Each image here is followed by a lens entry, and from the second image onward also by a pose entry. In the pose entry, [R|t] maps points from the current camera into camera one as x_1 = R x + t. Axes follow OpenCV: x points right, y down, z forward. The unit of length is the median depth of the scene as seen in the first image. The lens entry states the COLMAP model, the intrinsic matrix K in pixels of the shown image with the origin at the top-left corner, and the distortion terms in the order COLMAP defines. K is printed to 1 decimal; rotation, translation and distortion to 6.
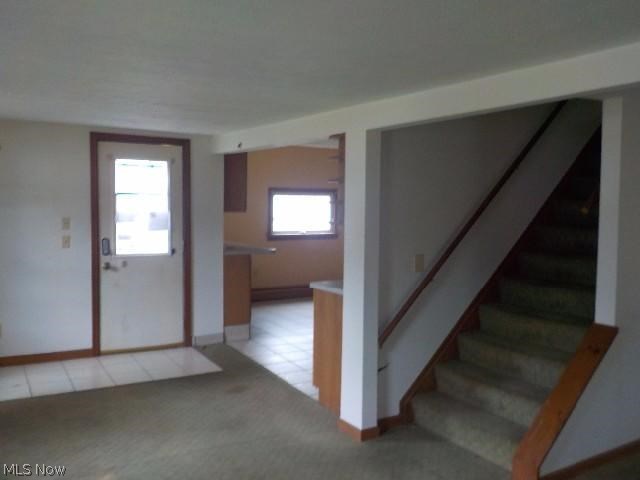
lens RADIAL K [[588.0, 0, 320.0], [0, 588.0, 240.0], [0, 0, 1]] dist [0.007726, 0.008889]
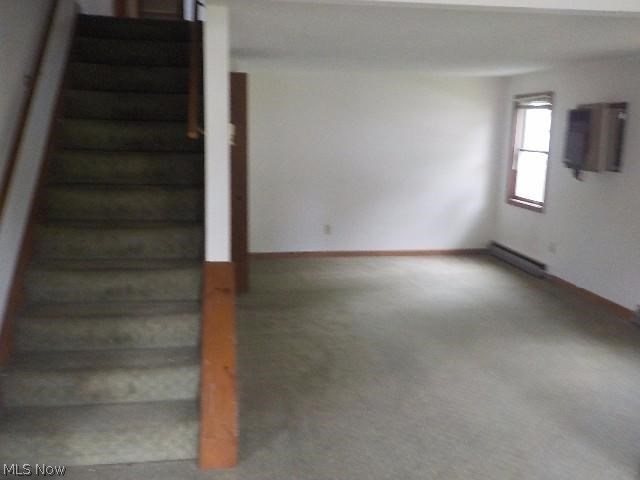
lens RADIAL K [[588.0, 0, 320.0], [0, 588.0, 240.0], [0, 0, 1]] dist [0.007726, 0.008889]
pose [[0.400042, -0.172502, 0.900116, -0.079927], [0.055032, 0.984876, 0.164288, -0.008643], [-0.914843, -0.016187, 0.403485, 0.140535]]
